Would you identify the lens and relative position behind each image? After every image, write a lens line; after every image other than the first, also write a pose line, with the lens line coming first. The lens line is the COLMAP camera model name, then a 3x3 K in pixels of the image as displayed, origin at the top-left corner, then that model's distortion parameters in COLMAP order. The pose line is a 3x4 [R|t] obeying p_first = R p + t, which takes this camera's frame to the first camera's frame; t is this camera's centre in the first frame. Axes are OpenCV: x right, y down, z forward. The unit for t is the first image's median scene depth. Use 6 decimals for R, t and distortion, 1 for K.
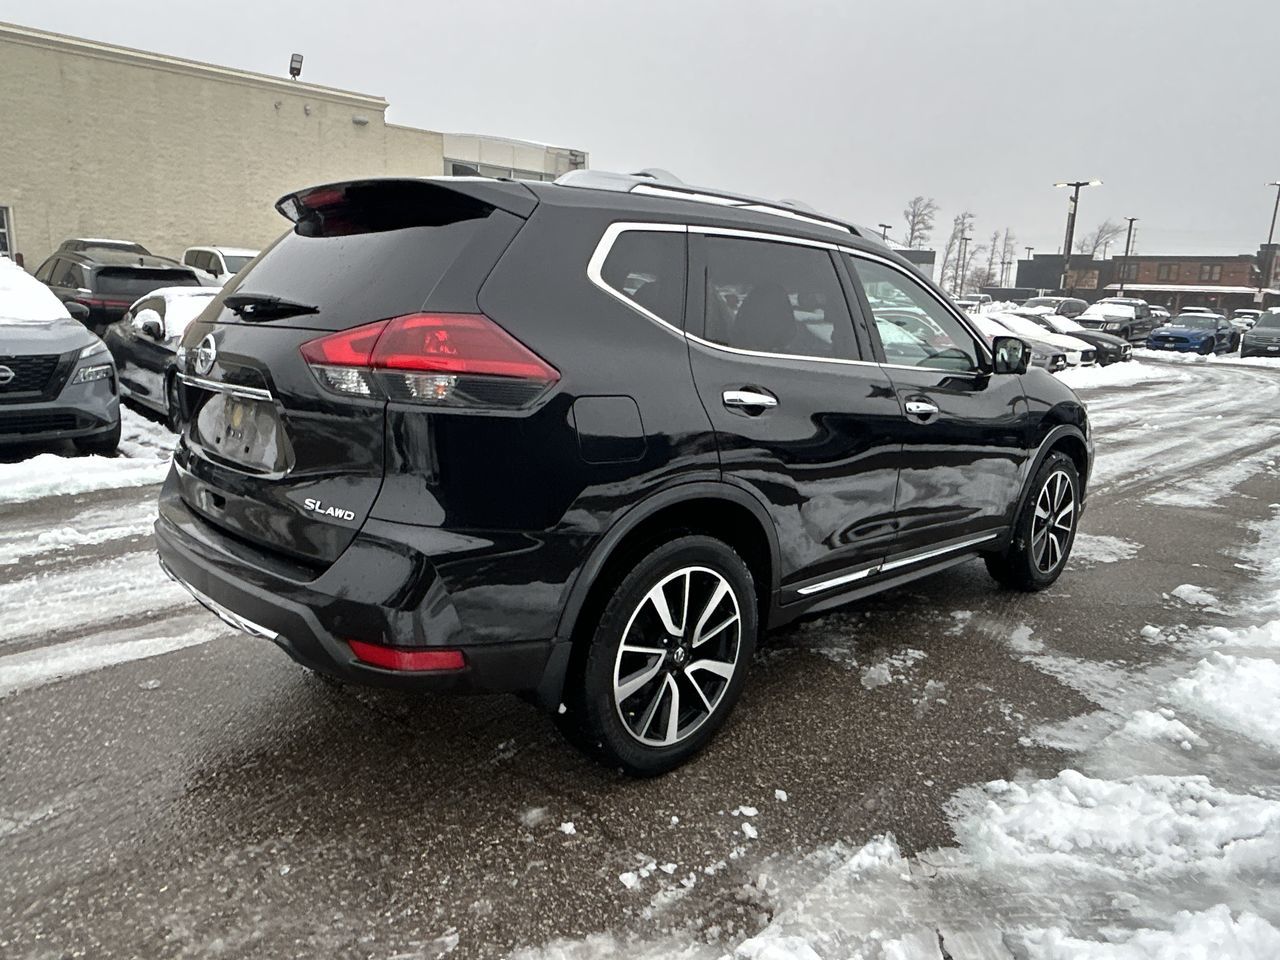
lens RADIAL K [[856.6, 0, 640.0], [0, 856.6, 480.0], [0, 0, 1]] dist [-0.004734, -0.002306]
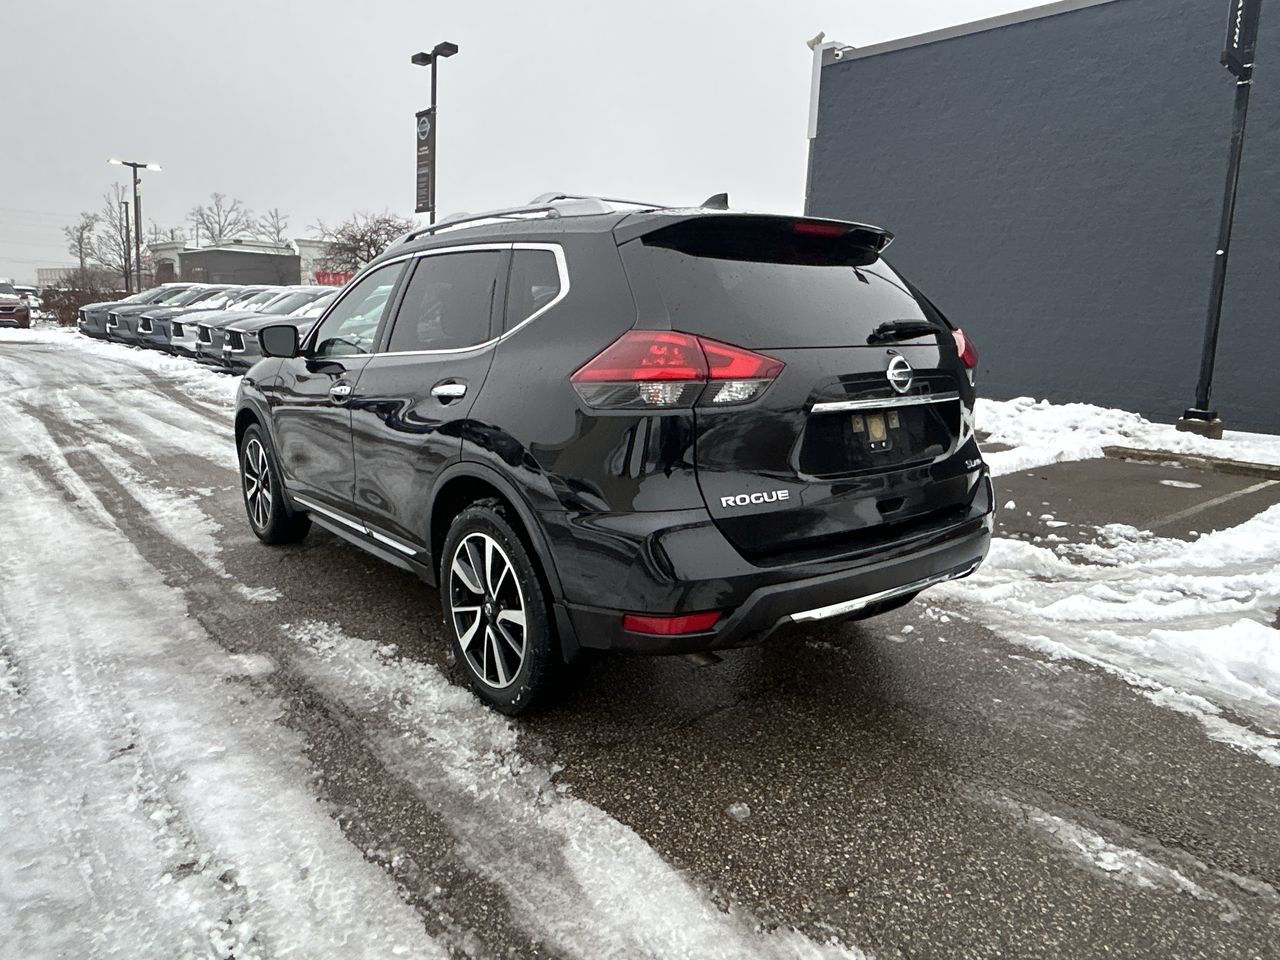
lens RADIAL K [[856.6, 0, 640.0], [0, 856.6, 480.0], [0, 0, 1]] dist [-0.004734, -0.002306]
pose [[0.093407, -0.217094, 0.971671, -1.364064], [0.176096, 0.964154, 0.198487, -0.244383], [-0.979931, 0.152567, 0.128288, 0.999250]]
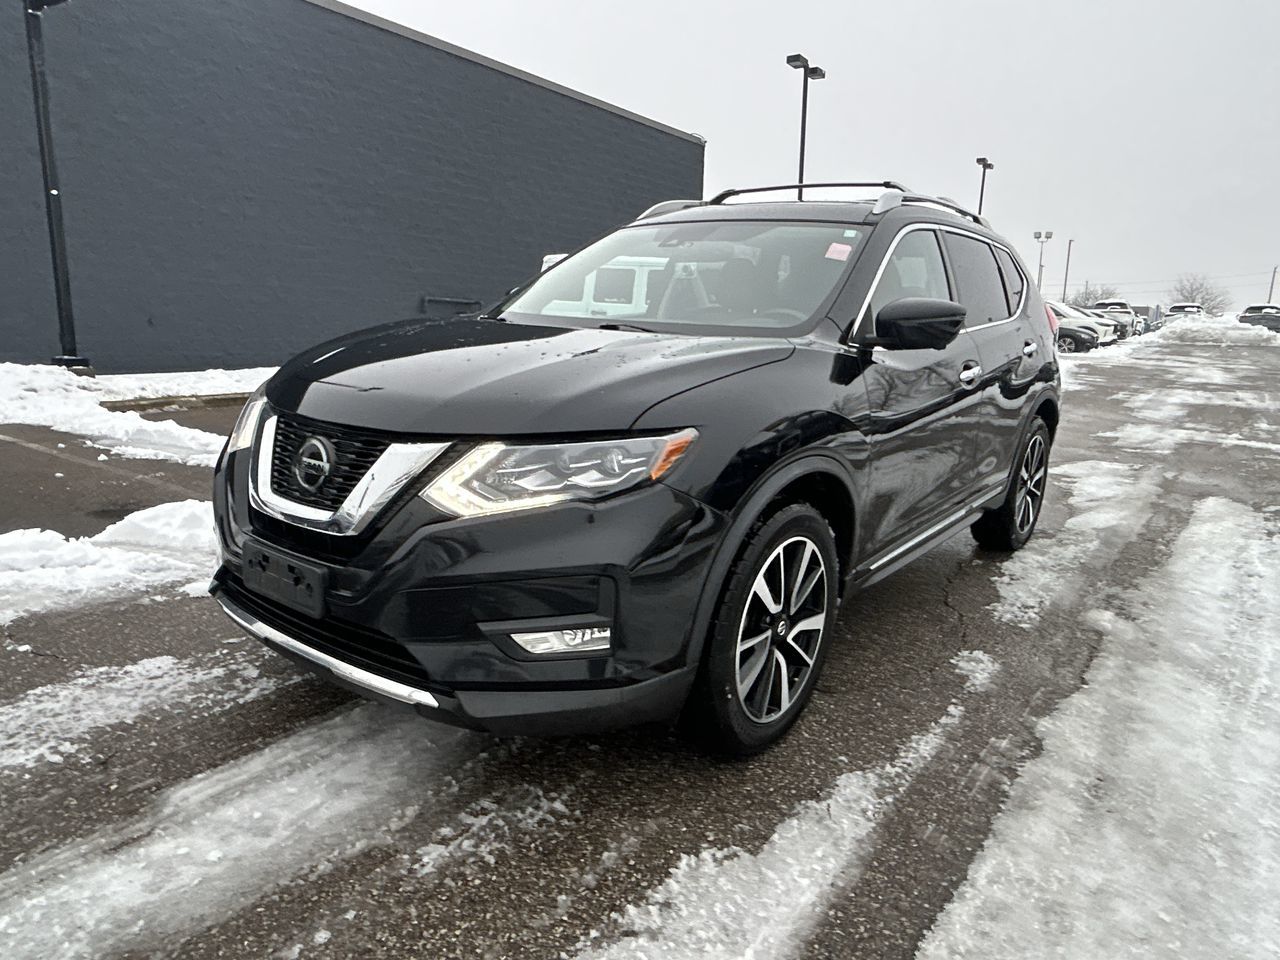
lens RADIAL K [[858.6, 0, 638.0], [0, 858.6, 478.6], [0, 0, 1]] dist [-0.006174, -0.003865]
pose [[-0.986354, -0.037401, -0.160336, 0.593983], [-0.095928, 0.922026, 0.375054, -0.467550], [0.133807, 0.385317, -0.913032, 2.724946]]
